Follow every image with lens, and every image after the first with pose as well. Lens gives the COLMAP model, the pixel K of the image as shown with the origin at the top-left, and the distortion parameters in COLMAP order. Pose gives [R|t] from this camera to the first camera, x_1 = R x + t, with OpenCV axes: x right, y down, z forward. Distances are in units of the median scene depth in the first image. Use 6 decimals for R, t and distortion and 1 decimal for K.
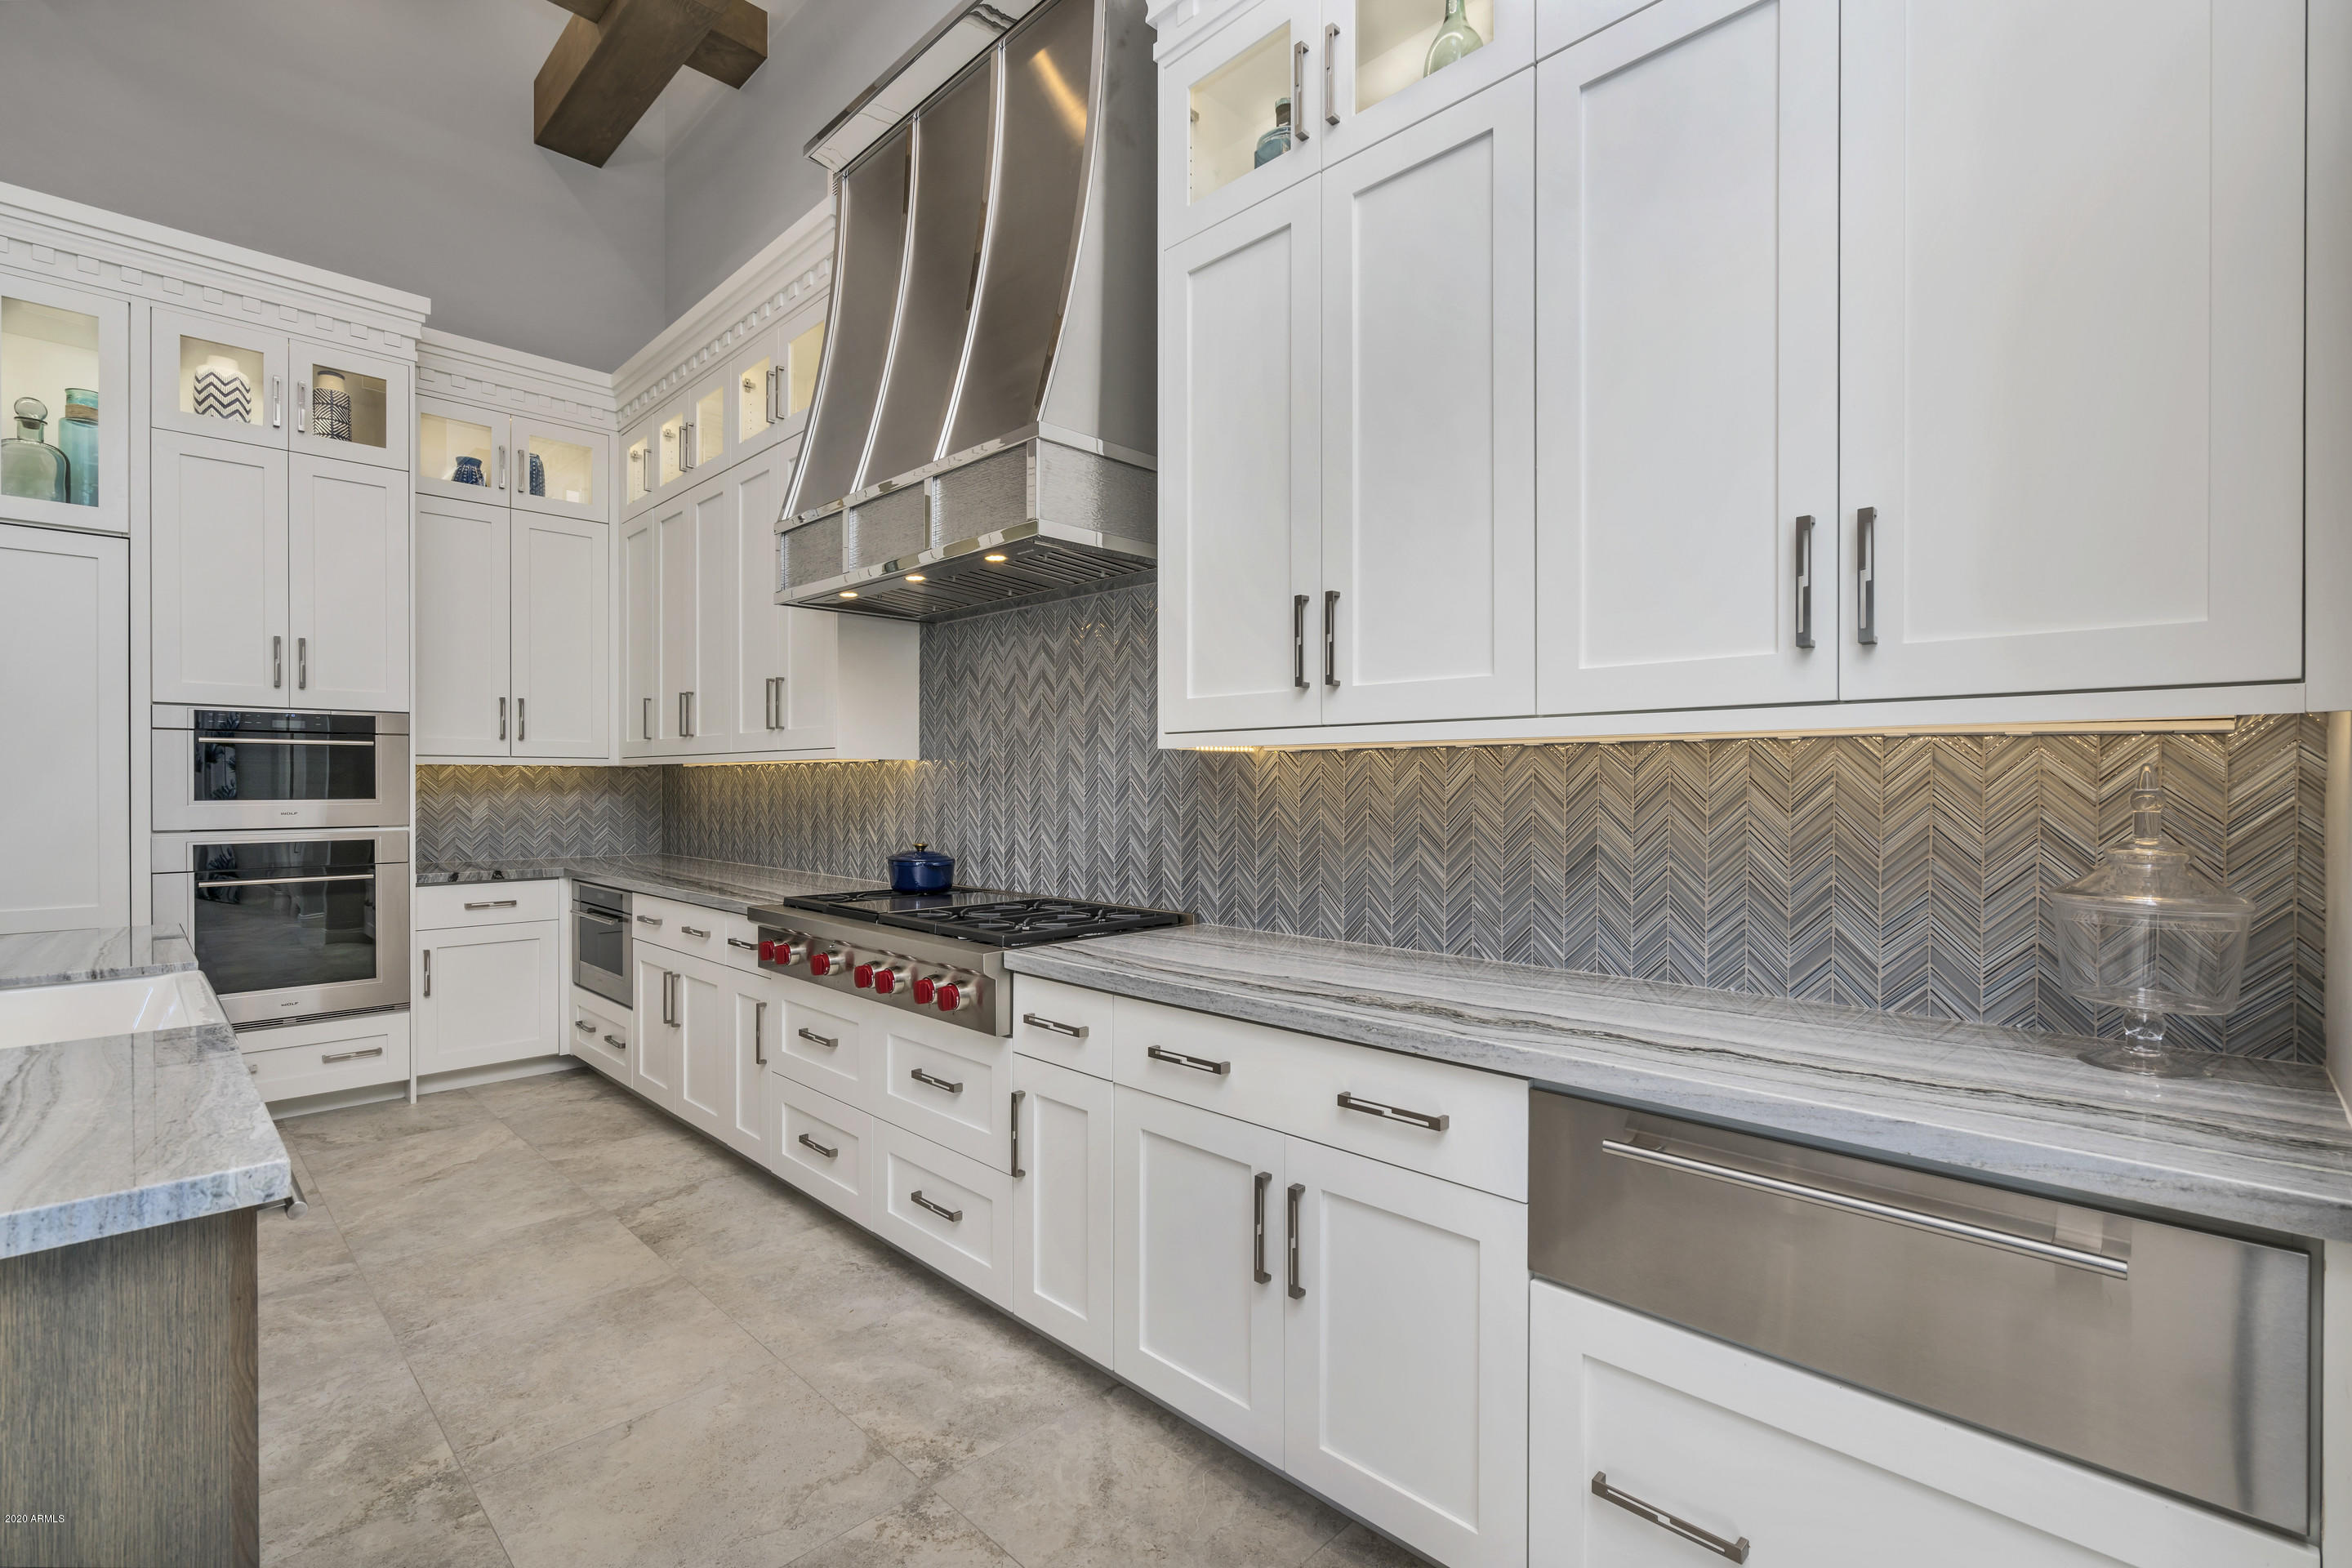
lens RADIAL K [[1040.5, 0, 1176.9], [0, 1040.5, 790.4], [0, 0, 1]] dist [0.003761, 0.000399]
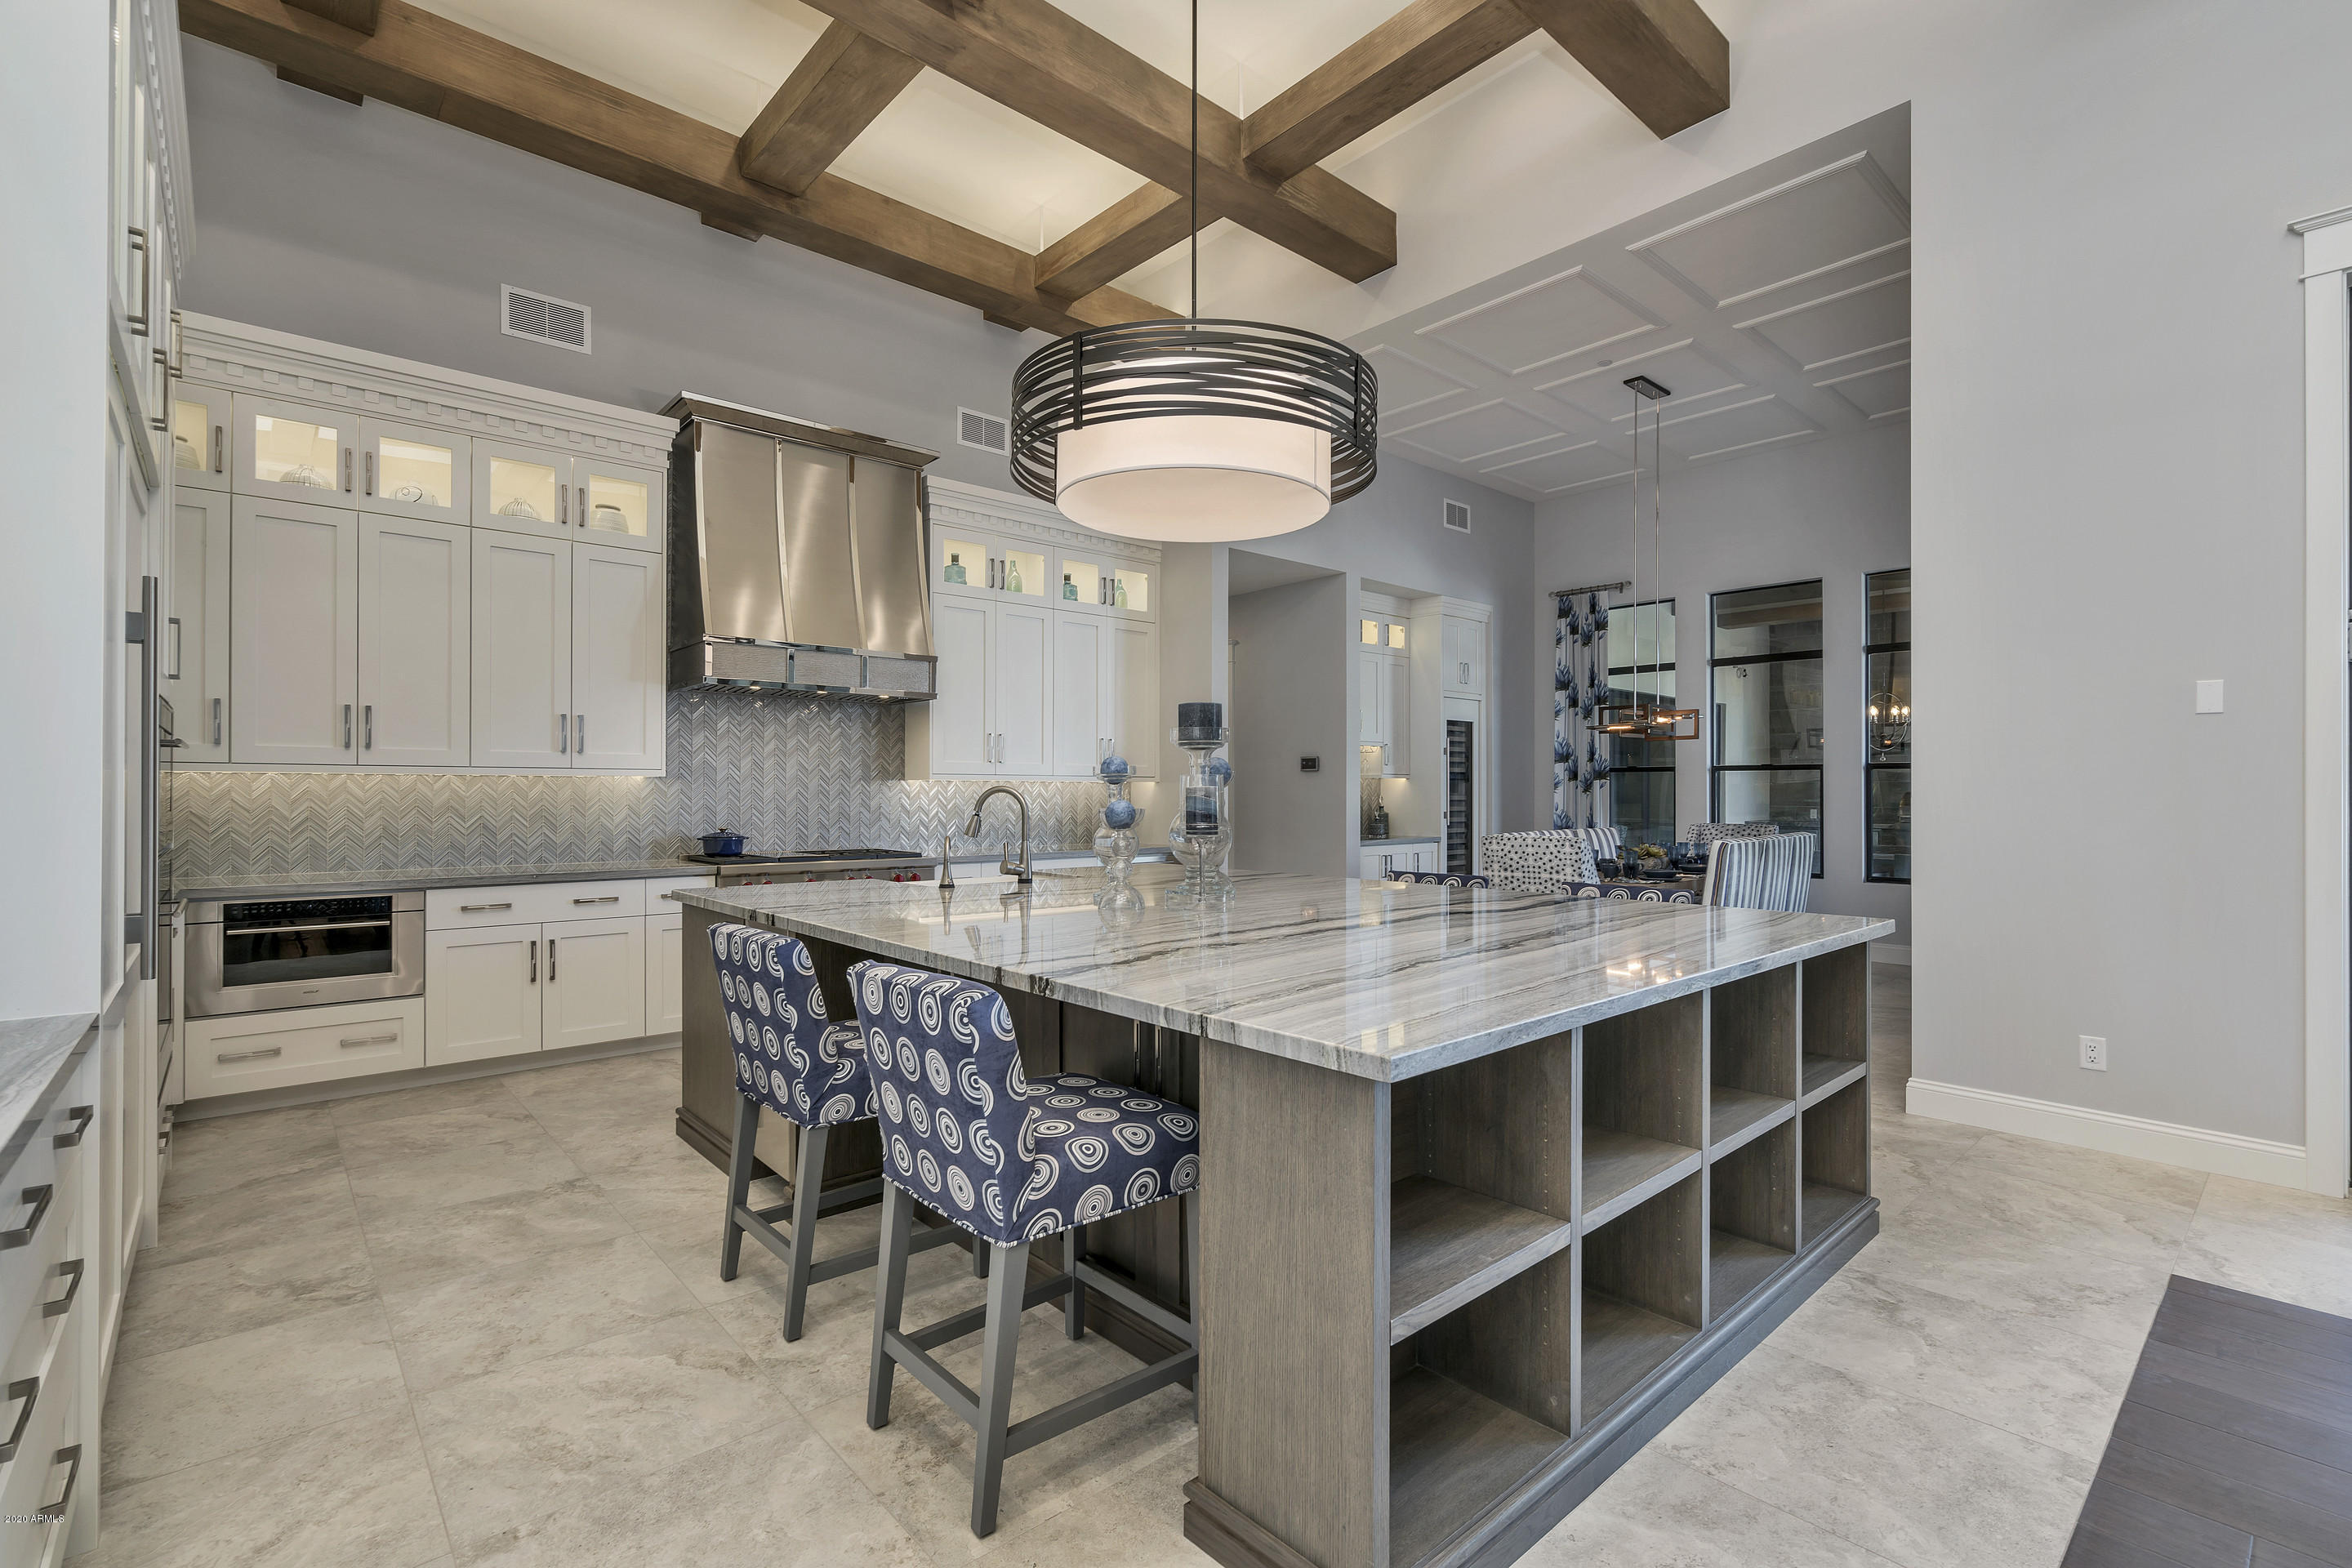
lens RADIAL K [[1040.5, 0, 1176.9], [0, 1040.5, 790.4], [0, 0, 1]] dist [0.003761, 0.000399]
pose [[0.077216, 0.005057, 0.997002, -1.794219], [0.013618, 0.999889, -0.006126, 0.008703], [-0.996921, 0.014050, 0.077138, 0.131920]]
